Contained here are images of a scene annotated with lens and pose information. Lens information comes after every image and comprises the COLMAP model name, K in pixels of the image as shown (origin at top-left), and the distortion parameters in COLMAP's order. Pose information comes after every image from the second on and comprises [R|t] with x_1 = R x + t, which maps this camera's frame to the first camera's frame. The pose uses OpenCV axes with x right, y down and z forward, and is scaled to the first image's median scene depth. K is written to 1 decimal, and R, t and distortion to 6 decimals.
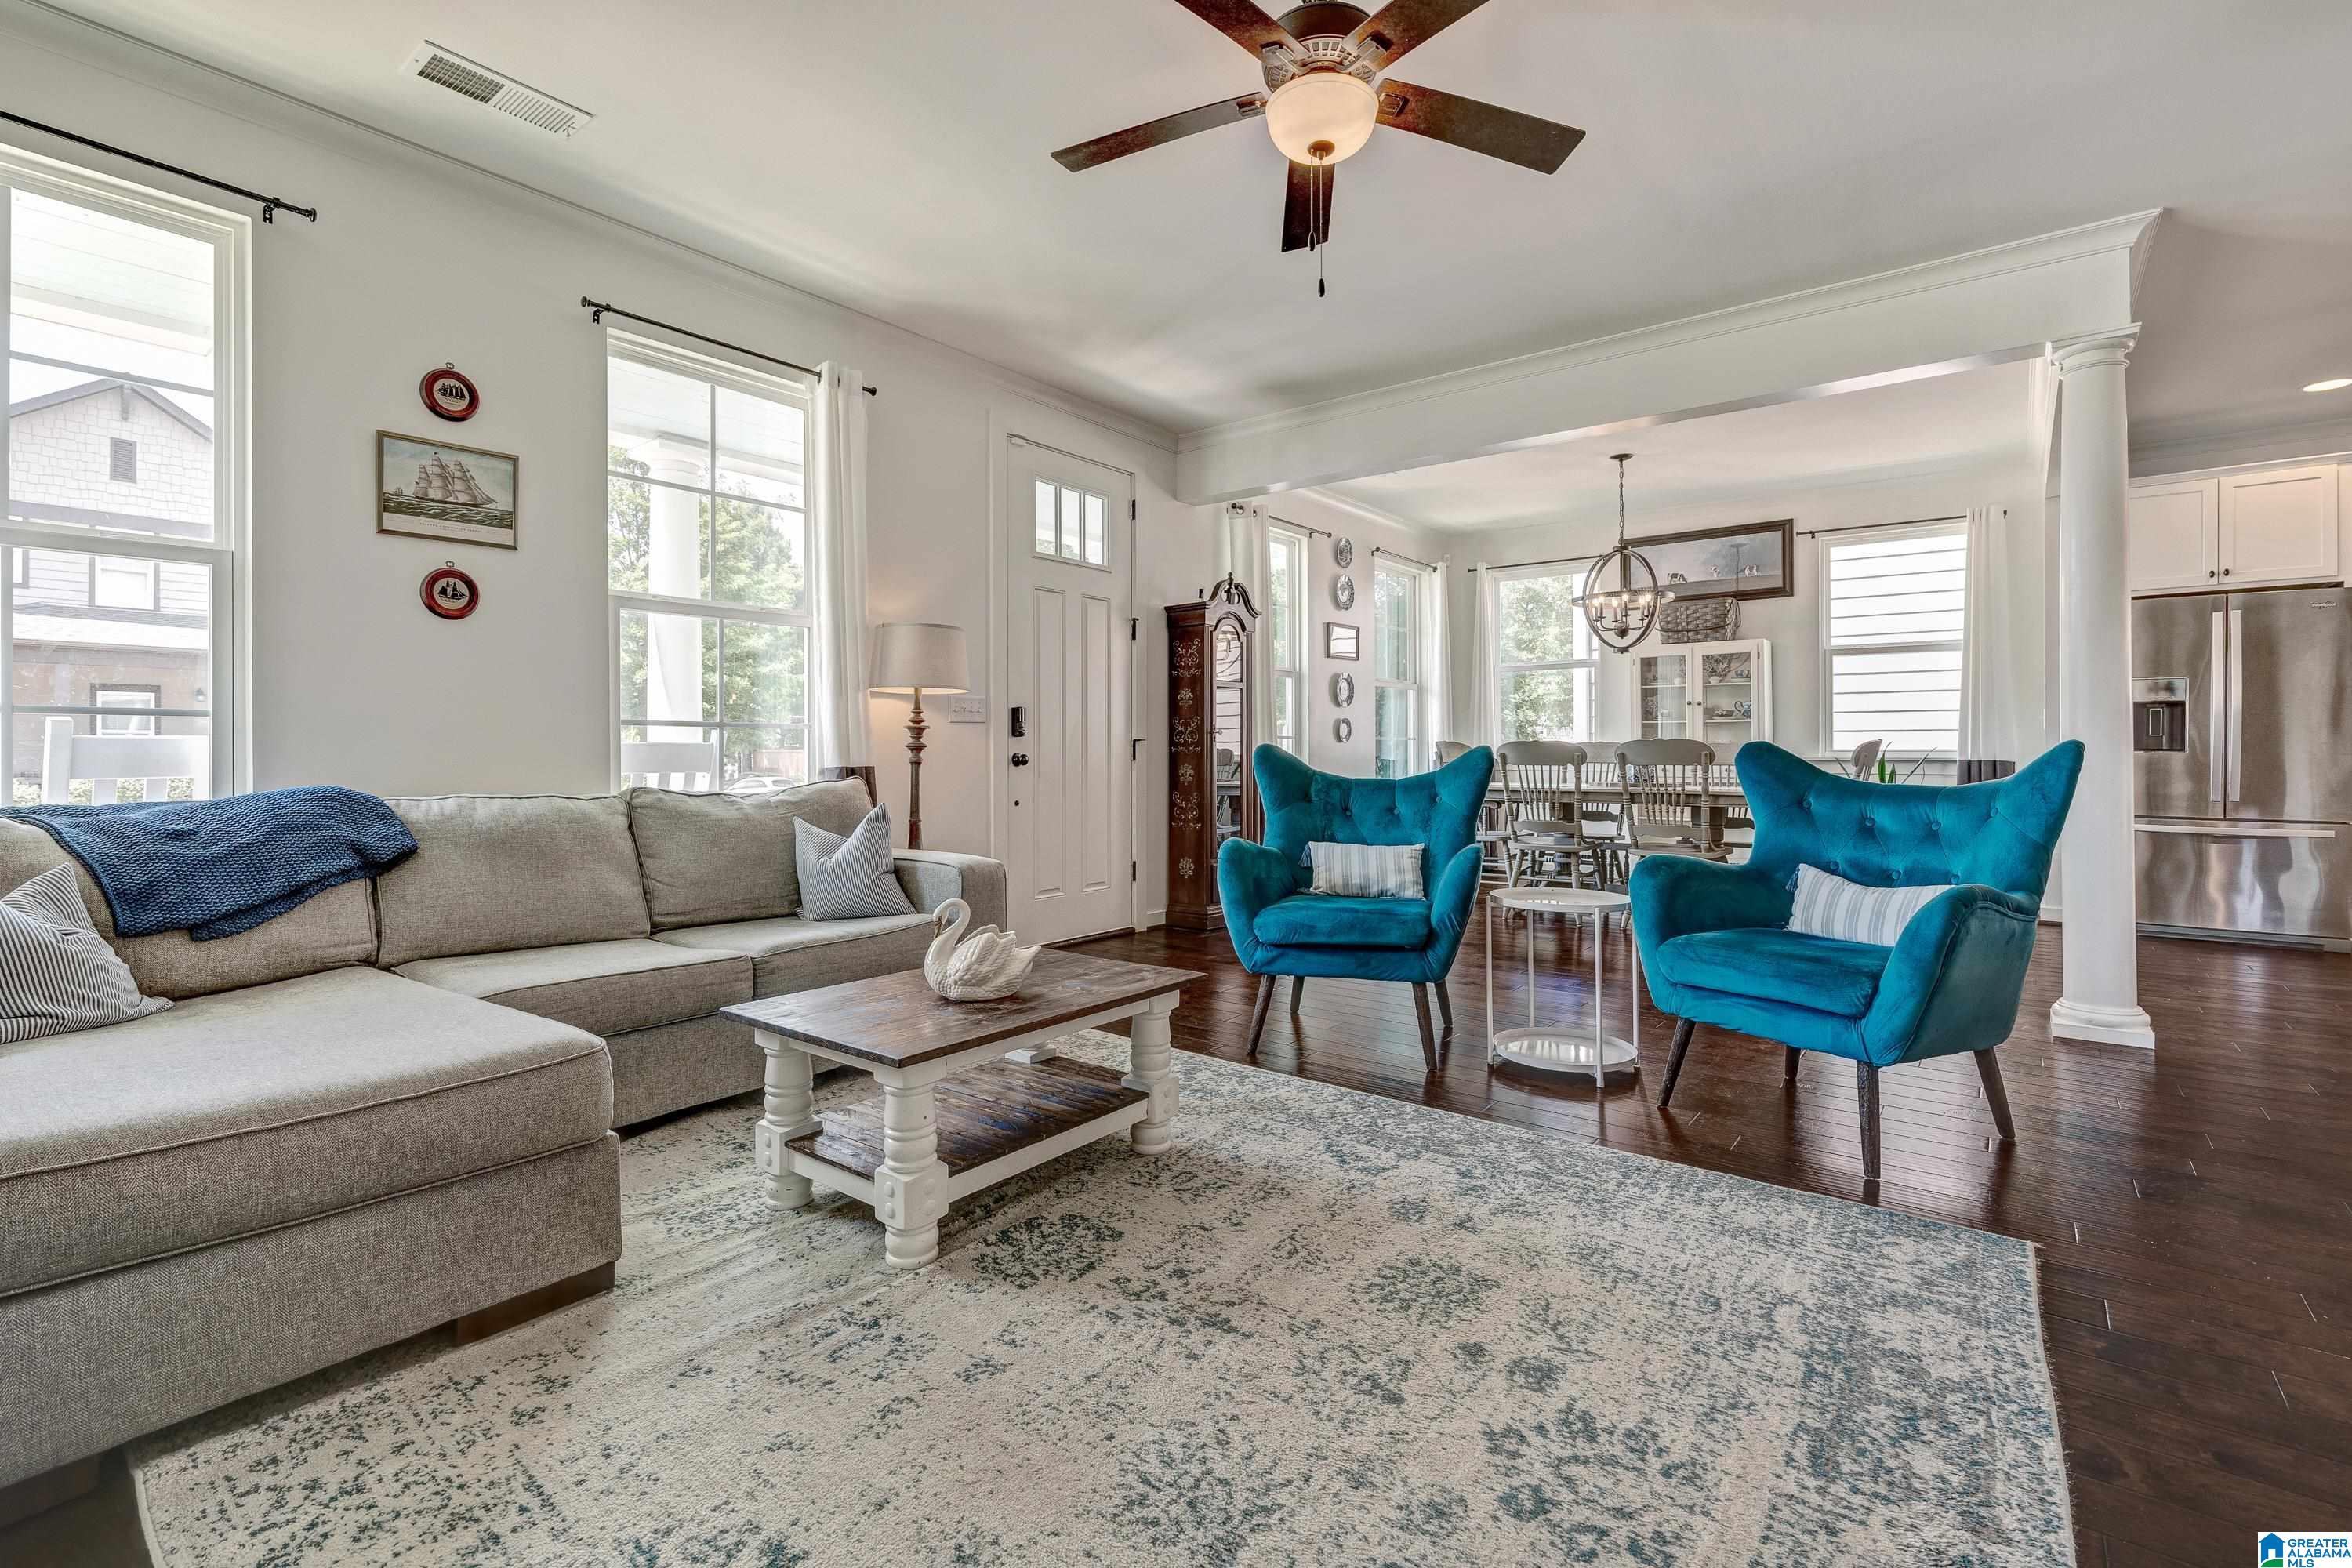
lens RADIAL K [[1064.3, 0, 1172.8], [0, 1064.3, 760.2], [0, 0, 1]] dist [-0.005986, -0.000251]
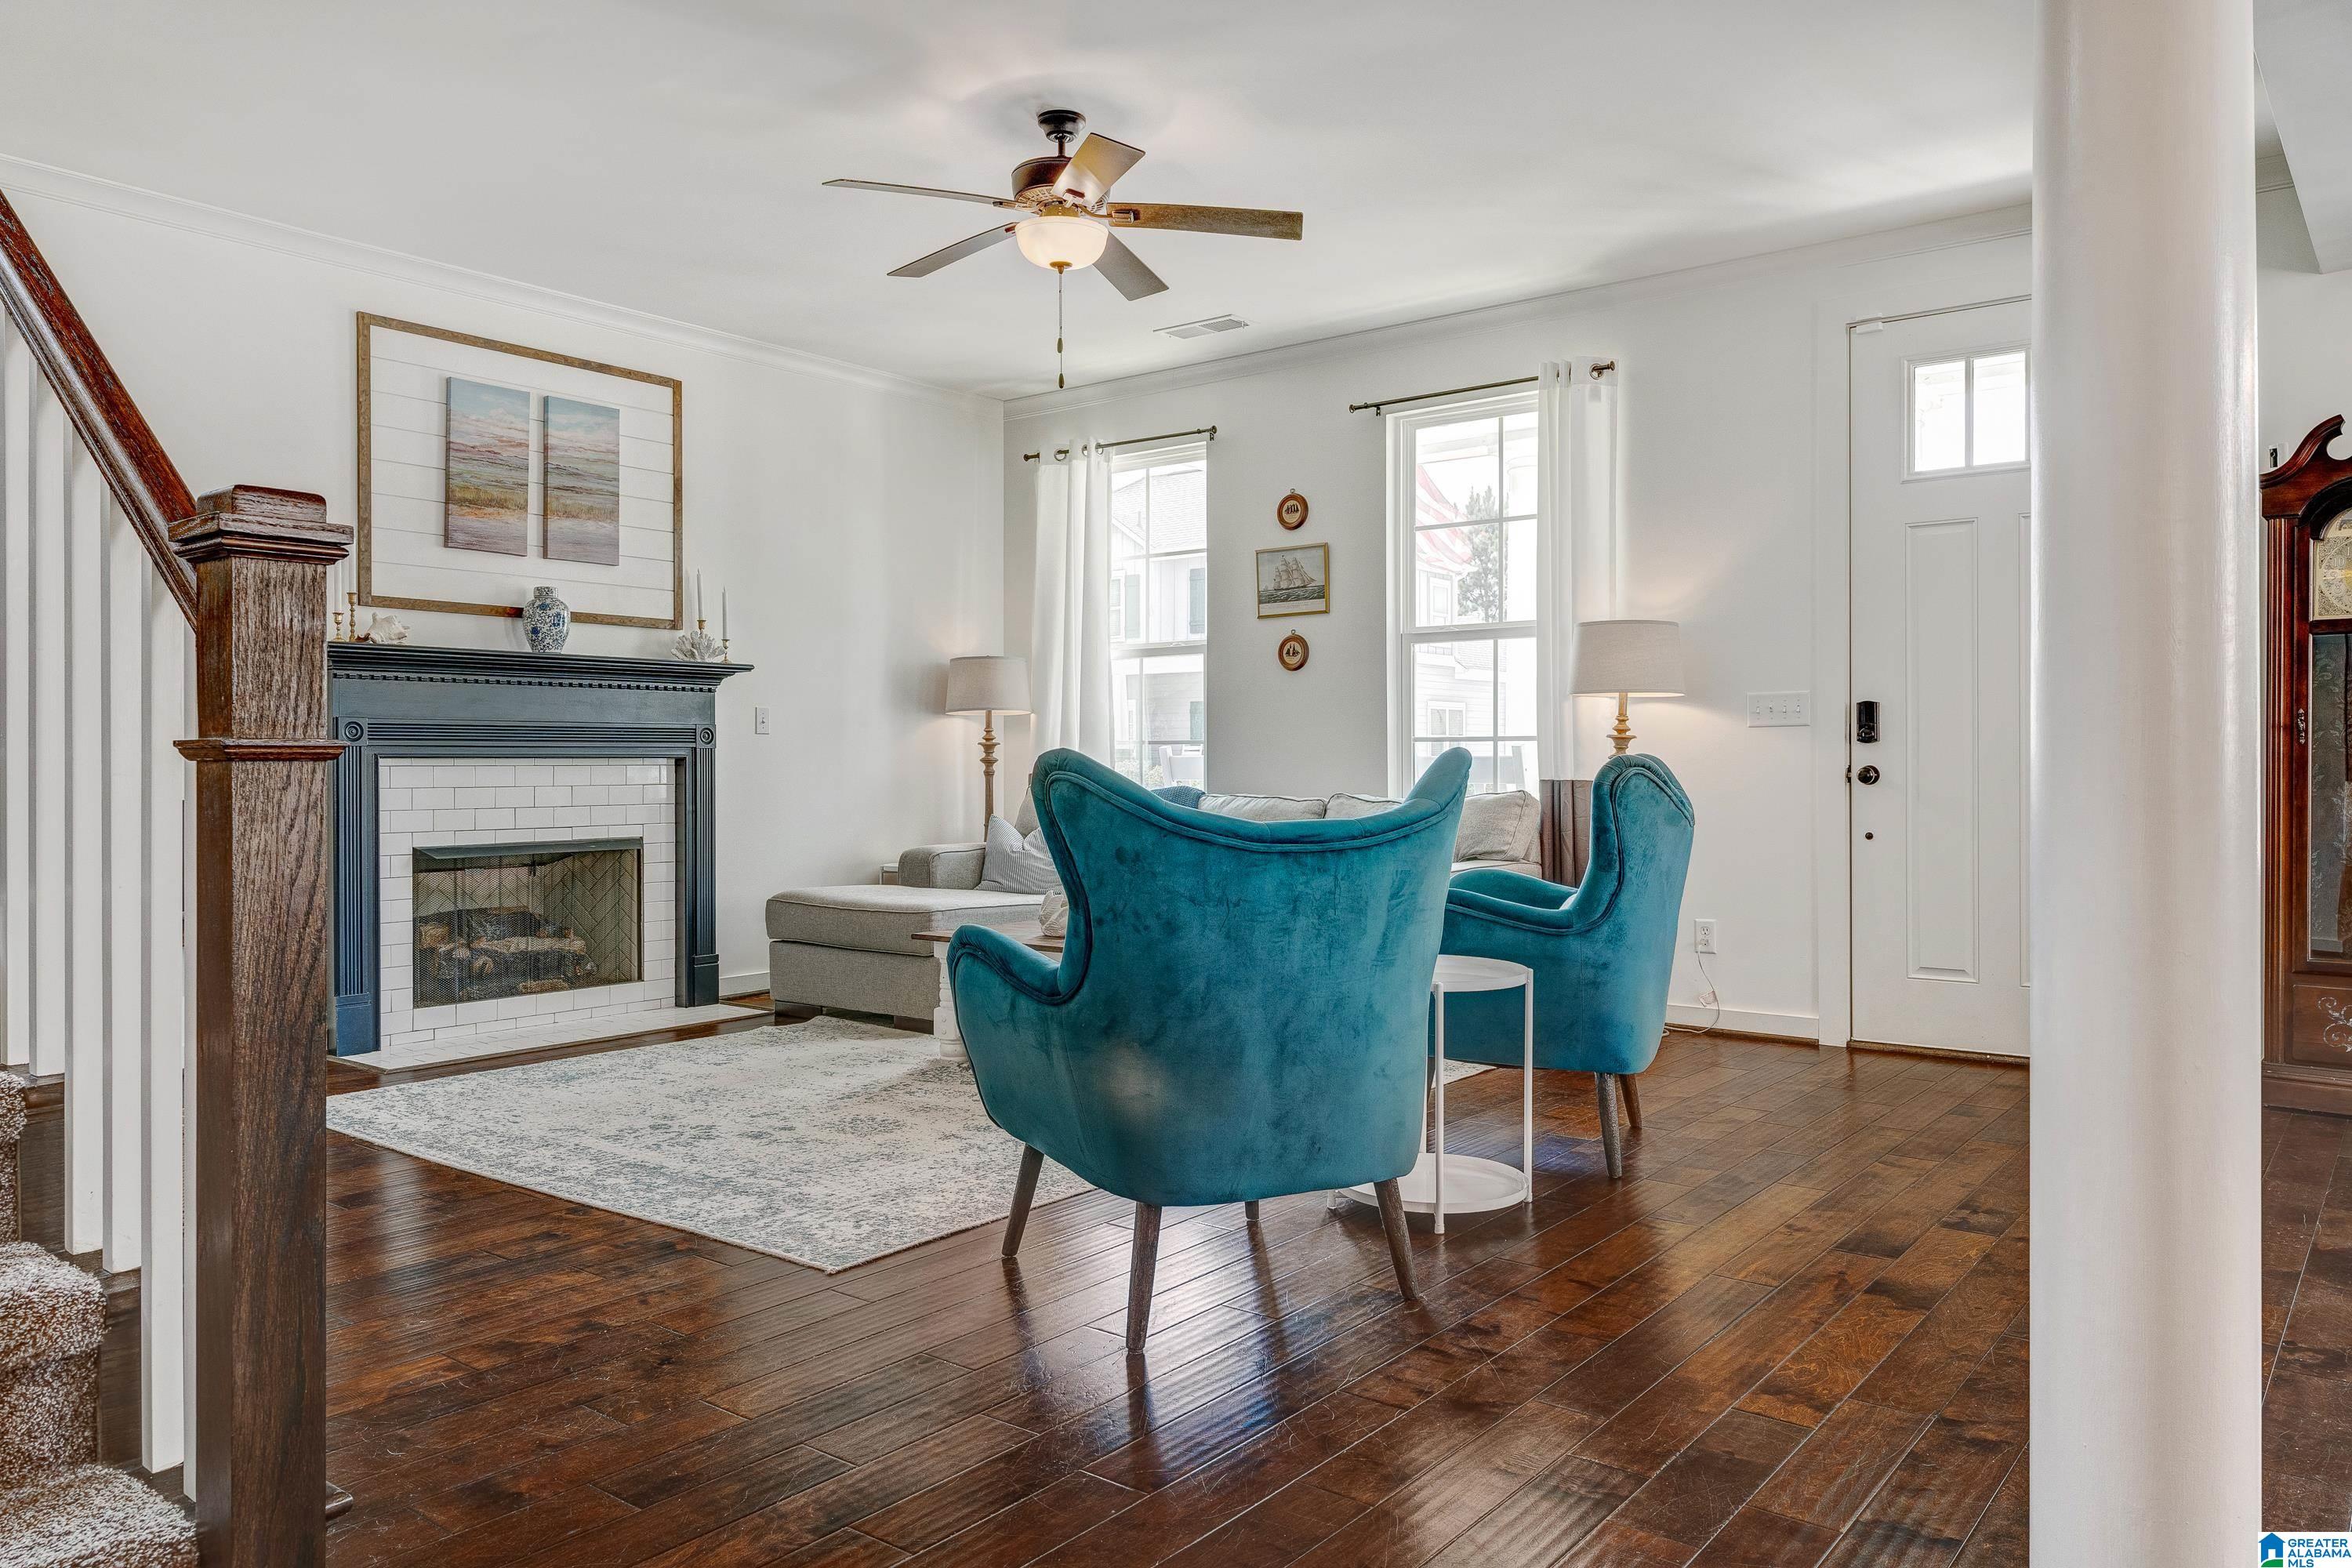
lens RADIAL K [[1629.9, 0, 1172.9], [0, 1629.9, 779.6], [0, 0, 1]] dist [-0.007539, -0.001190]
pose [[0.002576, 0.010401, -0.999943, 1.472227], [-0.003644, 0.999939, 0.010392, -0.010579], [0.999990, 0.003617, 0.002614, 0.830283]]
